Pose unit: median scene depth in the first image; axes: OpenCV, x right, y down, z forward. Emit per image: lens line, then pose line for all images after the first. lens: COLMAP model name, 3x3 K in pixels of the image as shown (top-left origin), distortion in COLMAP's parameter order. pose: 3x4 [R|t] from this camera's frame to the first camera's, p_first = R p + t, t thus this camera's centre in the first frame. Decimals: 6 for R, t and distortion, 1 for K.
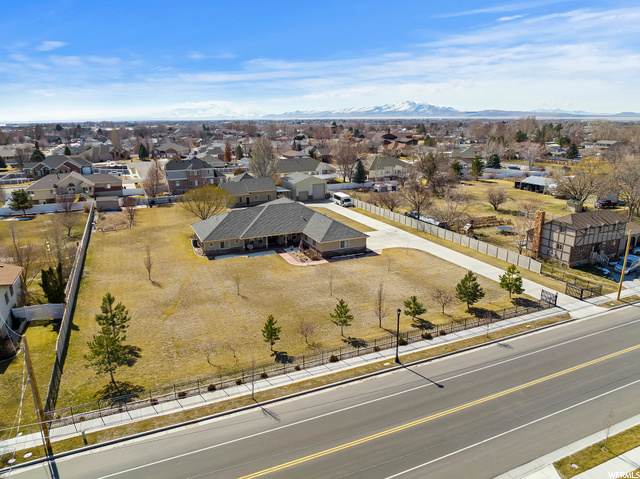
lens RADIAL K [[451.0, 0, 317.6], [0, 451.0, 239.0], [0, 0, 1]] dist [-0.023882, 0.000994]
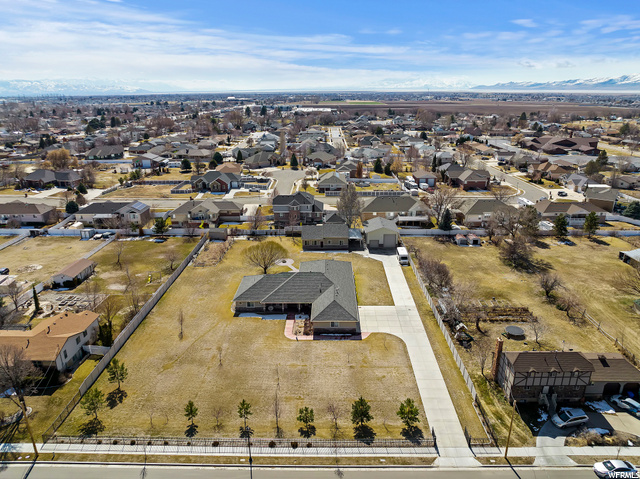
lens RADIAL K [[451.0, 0, 318.2], [0, 451.0, 238.7], [0, 0, 1]] dist [-0.023882, 0.000994]
pose [[0.907758, 0.135112, -0.397141, 0.462954], [-0.111222, 0.990348, 0.082705, -0.306888], [0.404482, -0.030905, 0.914024, -0.092178]]
